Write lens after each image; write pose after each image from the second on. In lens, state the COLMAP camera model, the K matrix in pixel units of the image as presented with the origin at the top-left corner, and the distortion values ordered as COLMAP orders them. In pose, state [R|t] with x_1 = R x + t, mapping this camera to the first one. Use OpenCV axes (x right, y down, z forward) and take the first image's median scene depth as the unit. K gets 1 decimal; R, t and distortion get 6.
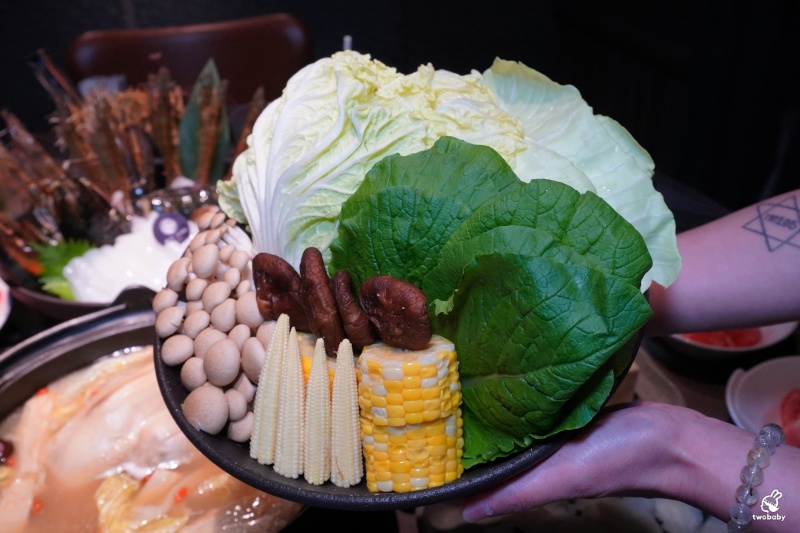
lens RADIAL K [[783.0, 0, 397.9], [0, 783.0, 269.4], [0, 0, 1]] dist [-0.004972, 0.000000]
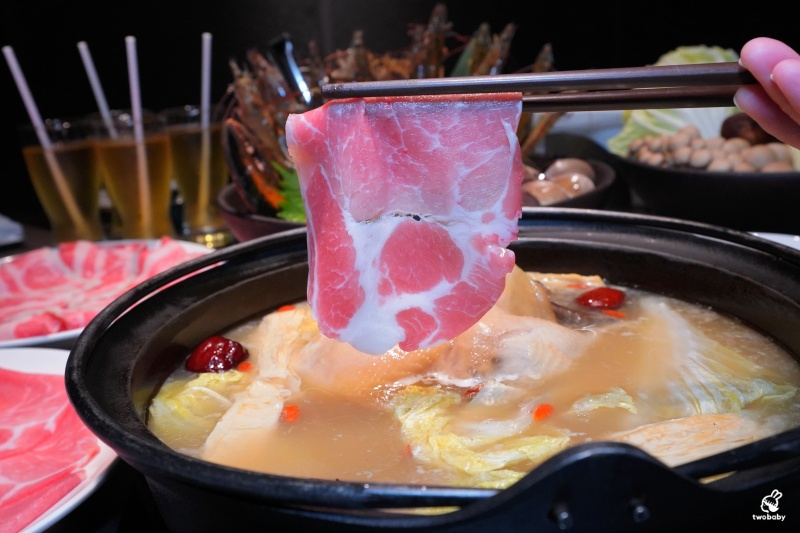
lens RADIAL K [[783.0, 0, 399.0], [0, 783.0, 267.1], [0, 0, 1]] dist [-0.004972, 0.000000]
pose [[0.982975, 0.031049, -0.181097, -0.193079], [-0.077686, 0.963419, -0.256492, 0.234885], [0.166508, 0.266194, 0.949429, 0.296166]]
